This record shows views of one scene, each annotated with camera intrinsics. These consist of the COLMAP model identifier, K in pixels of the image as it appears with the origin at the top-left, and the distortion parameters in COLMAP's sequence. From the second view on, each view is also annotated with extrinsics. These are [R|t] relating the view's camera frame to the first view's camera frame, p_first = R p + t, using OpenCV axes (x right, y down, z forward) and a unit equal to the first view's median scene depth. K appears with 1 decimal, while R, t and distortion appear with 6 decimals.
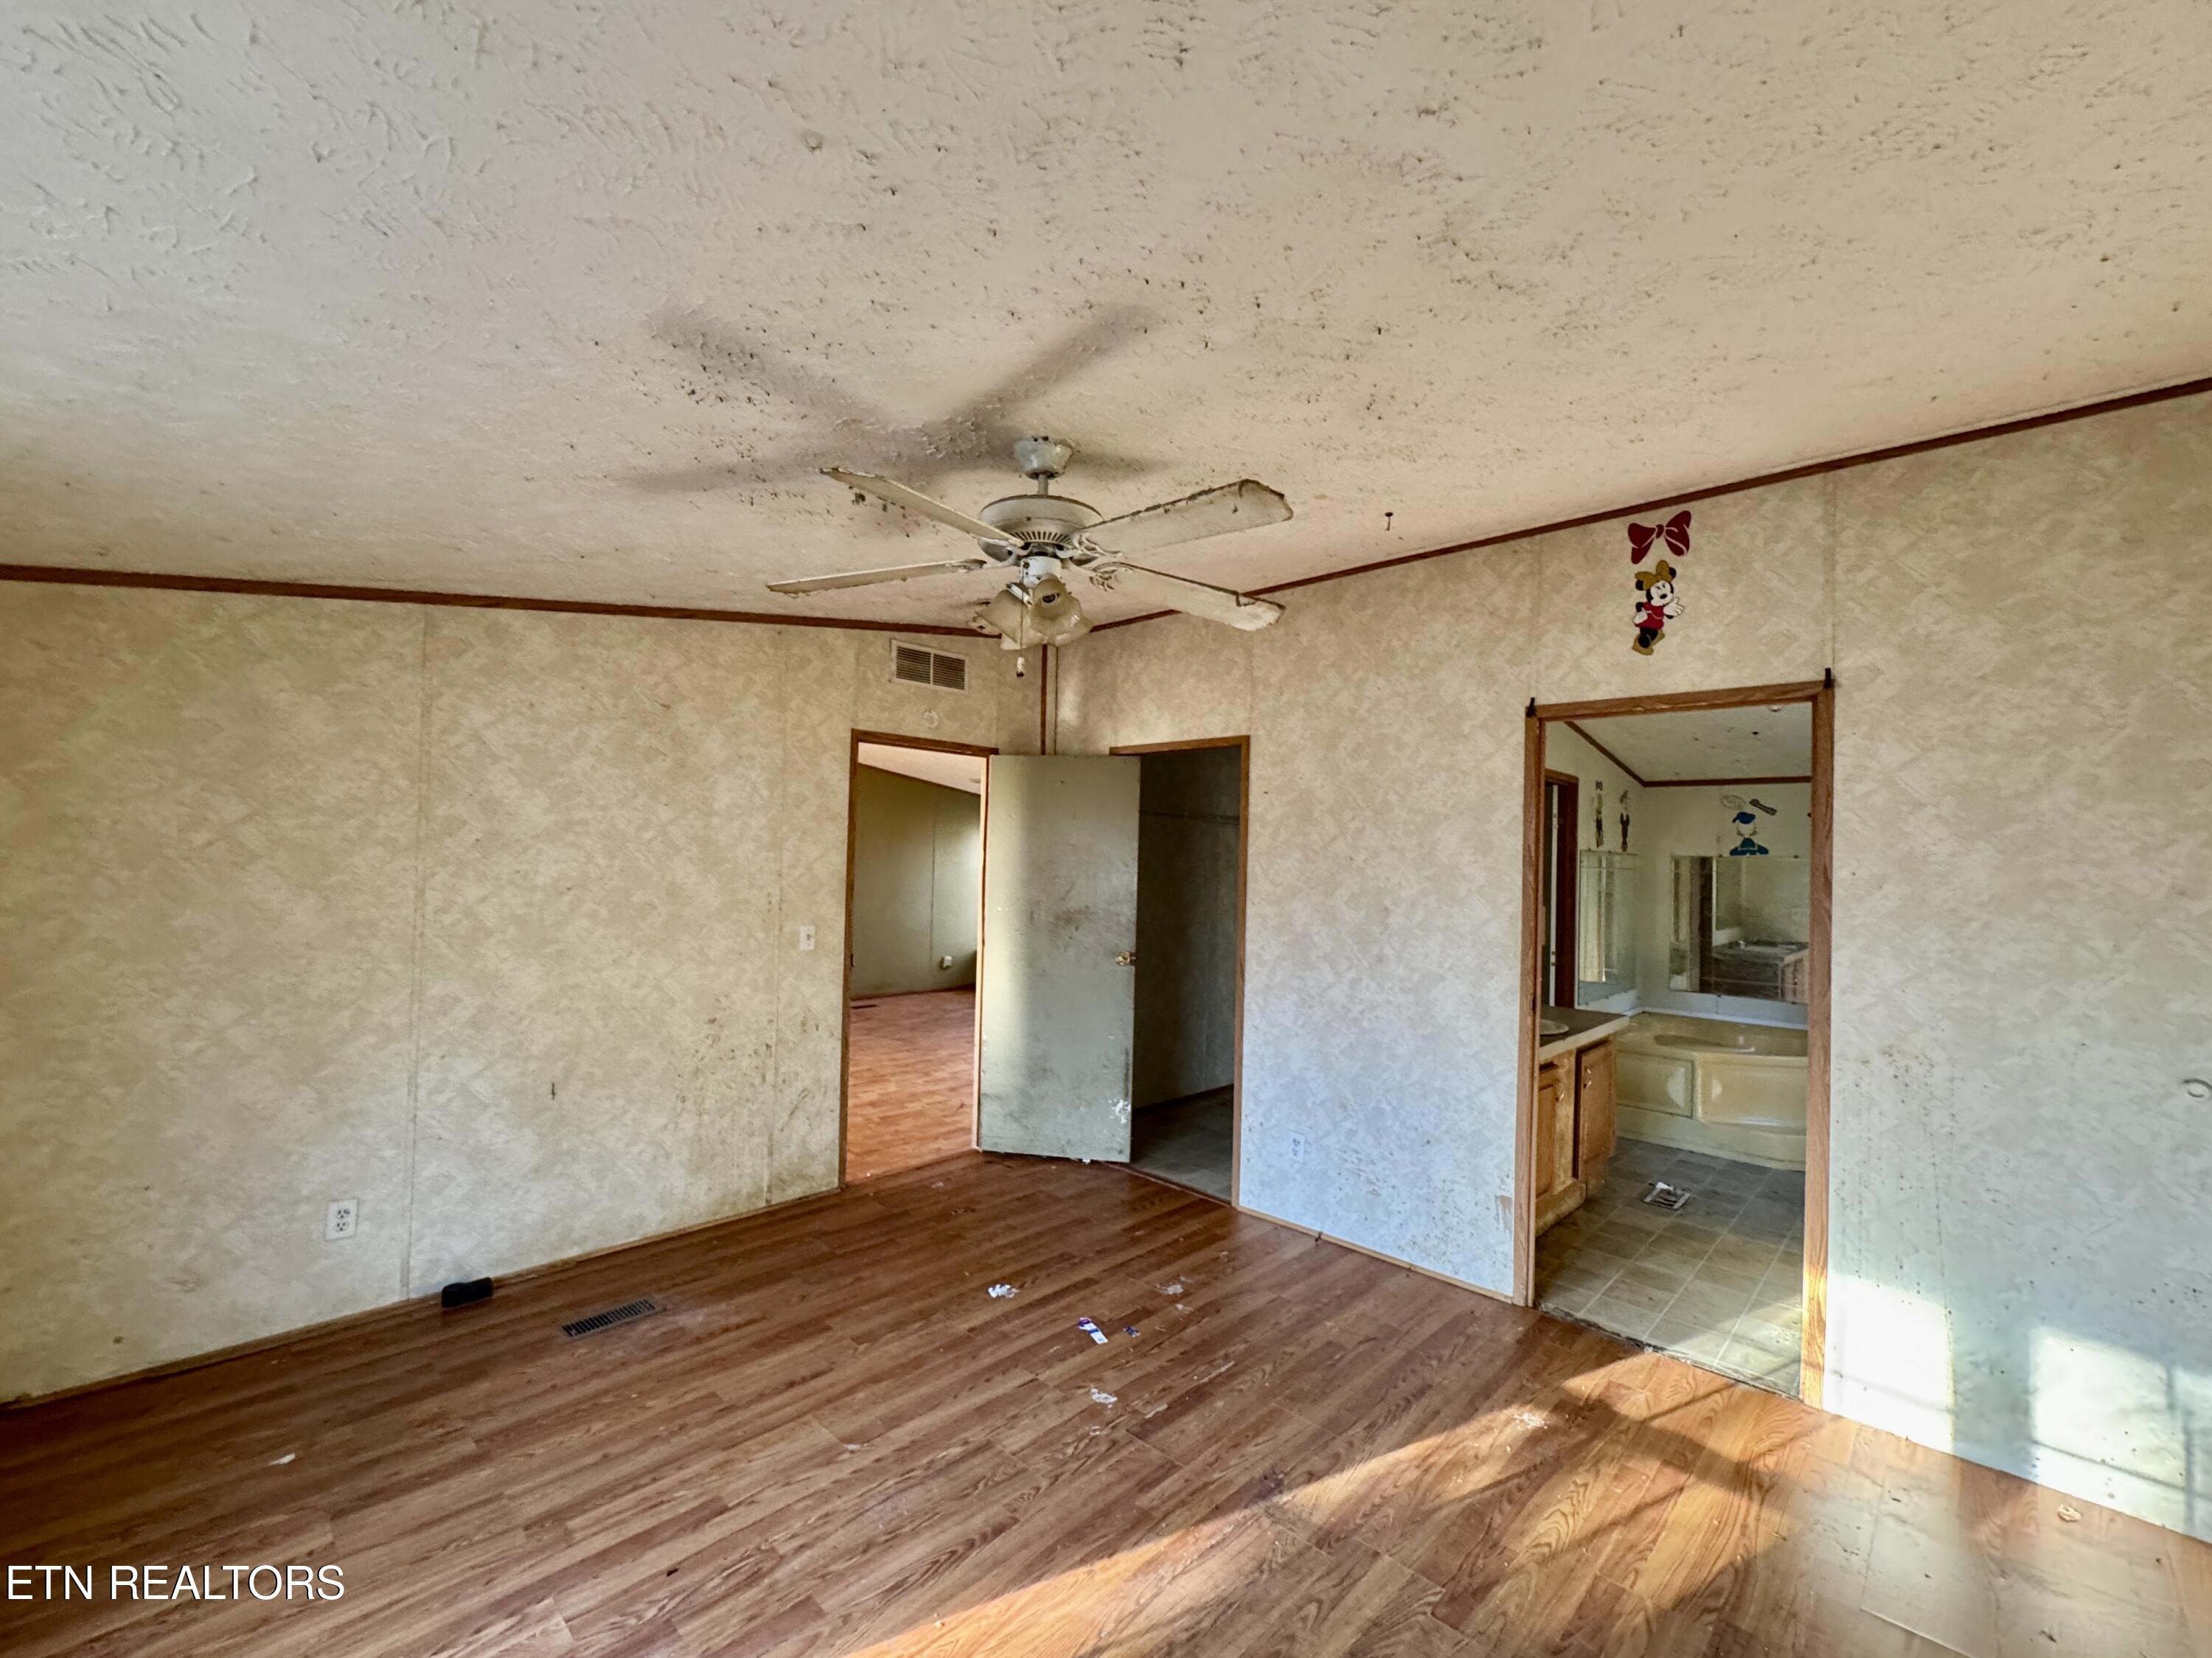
lens RADIAL K [[890.8, 0, 1109.3], [0, 890.8, 827.9], [0, 0, 1]] dist [-0.000337, 0.000341]
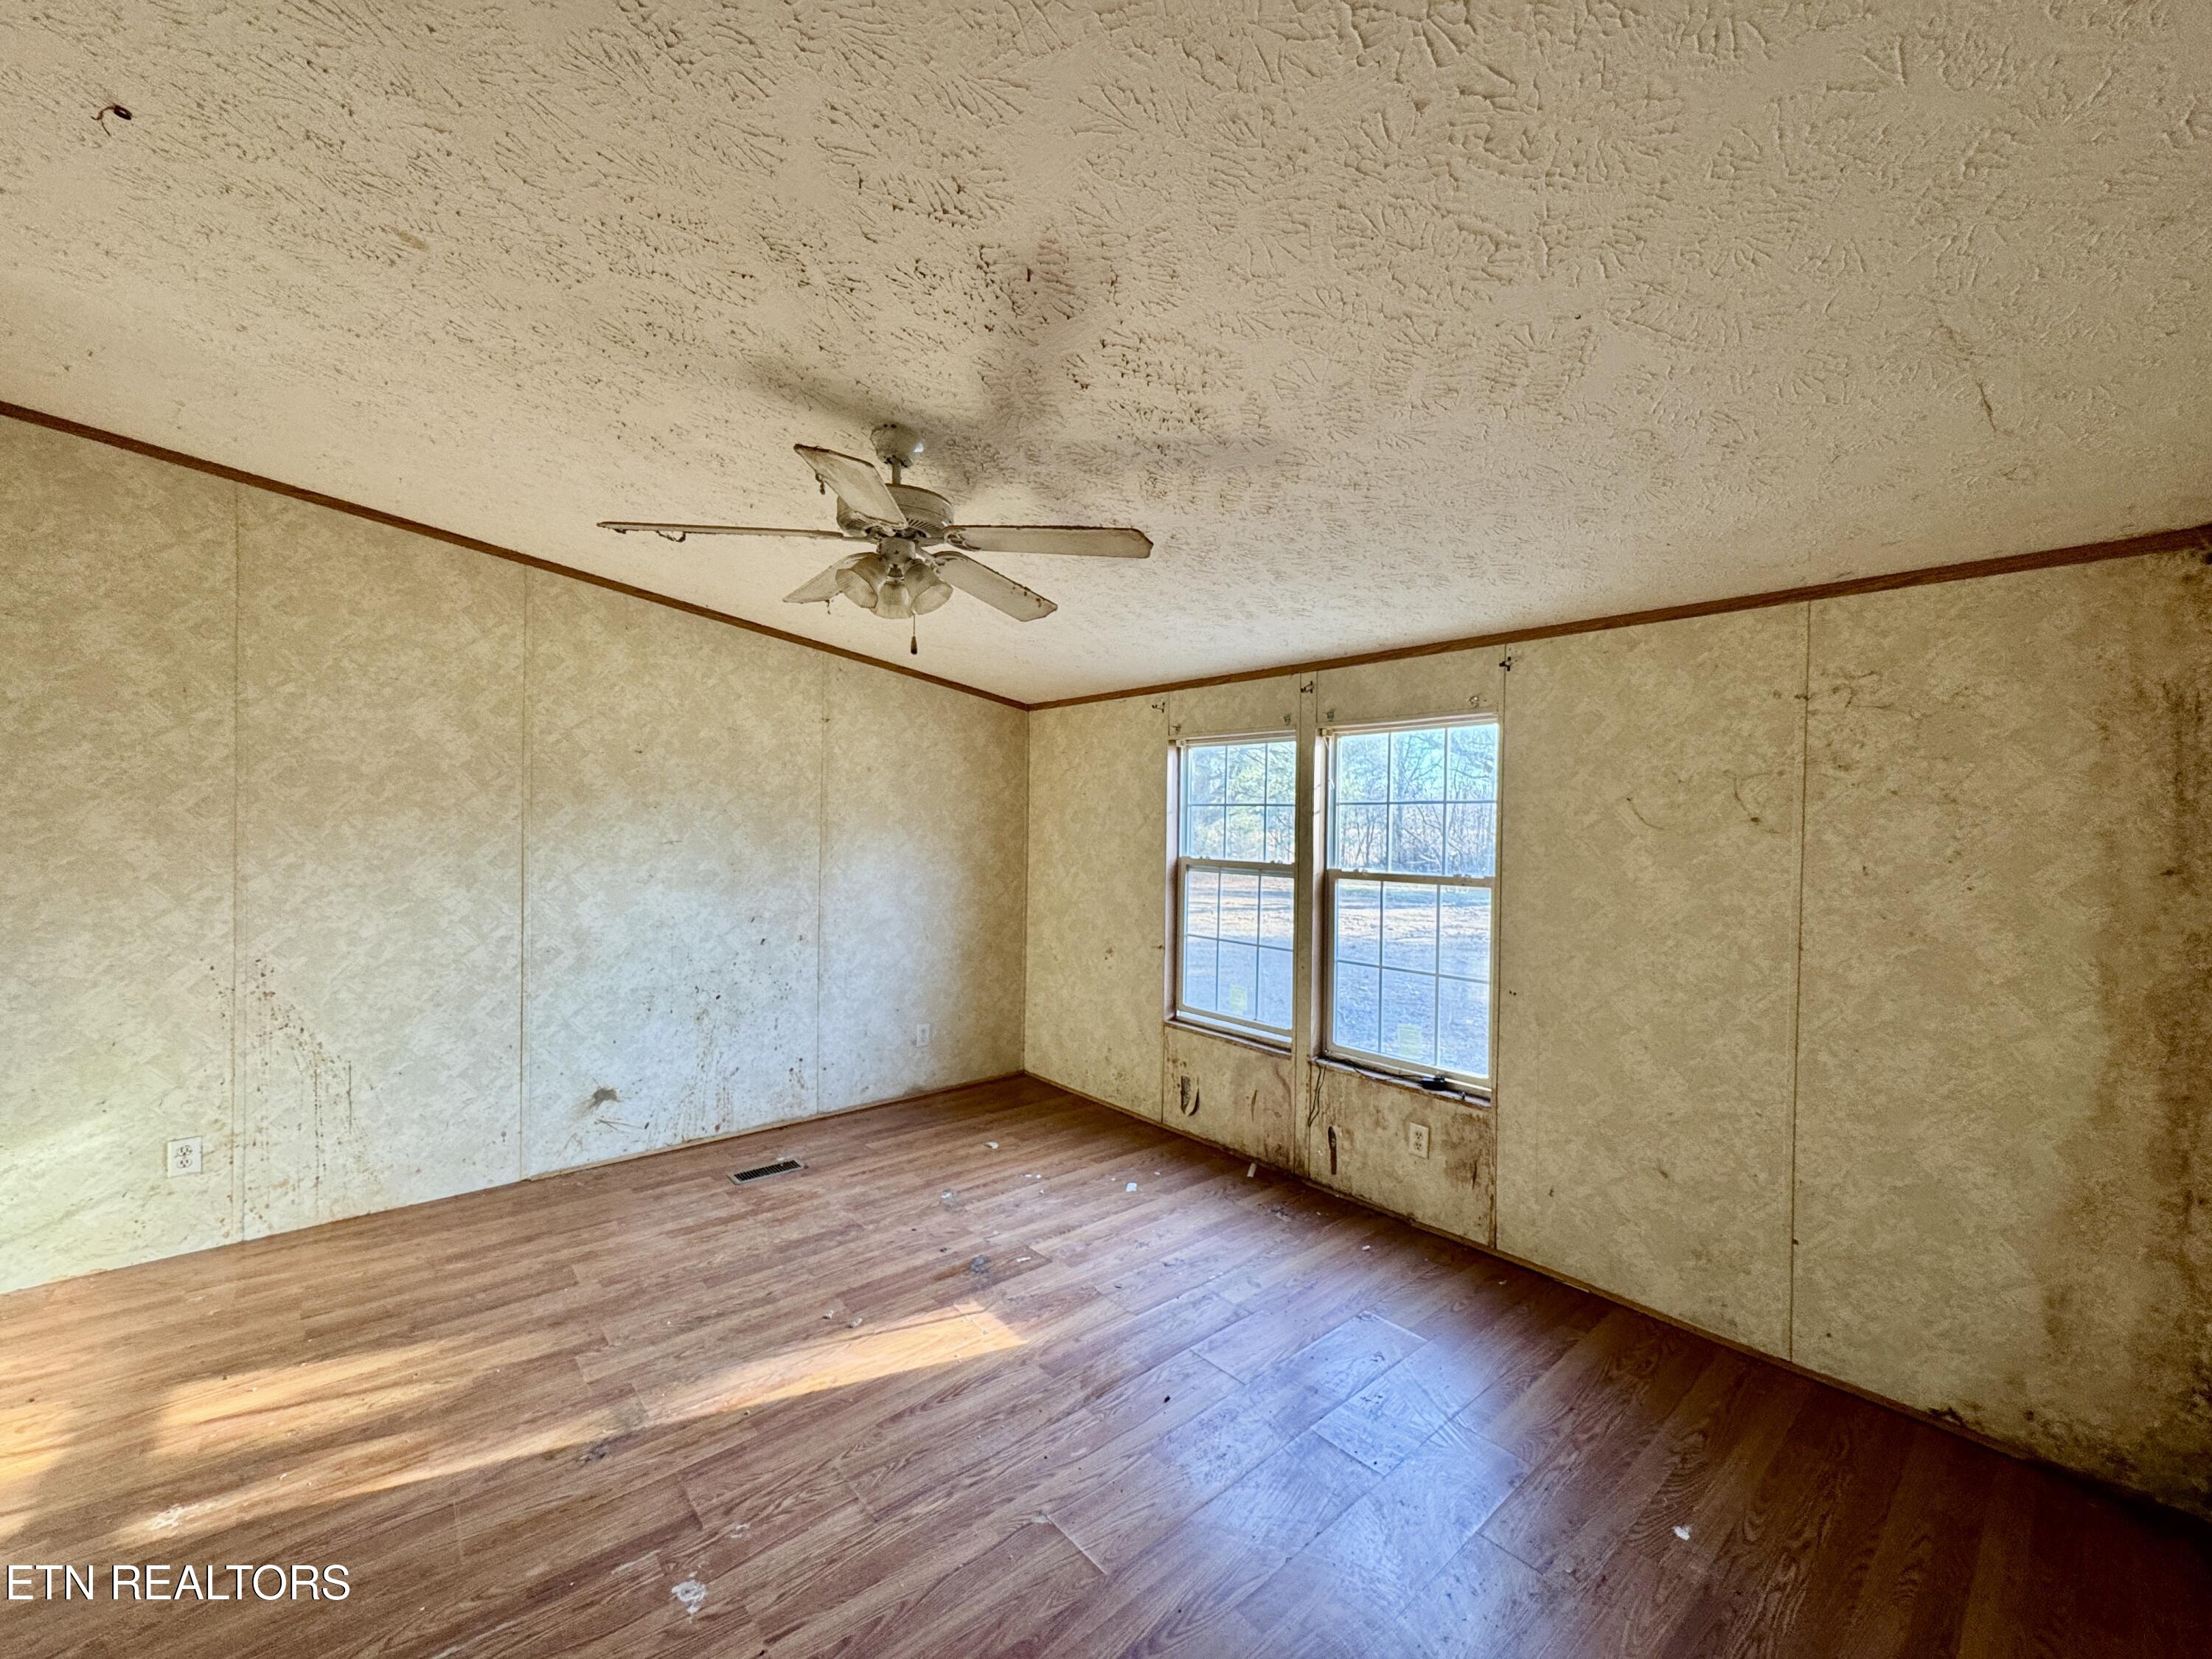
lens RADIAL K [[890.8, 0, 1109.3], [0, 890.8, 828.4], [0, 0, 1]] dist [-0.000337, 0.000341]
pose [[-0.994937, -0.039492, 0.092414, -0.430206], [-0.041872, 0.998836, -0.023950, 0.070757], [-0.091360, -0.027698, -0.995433, 1.963767]]
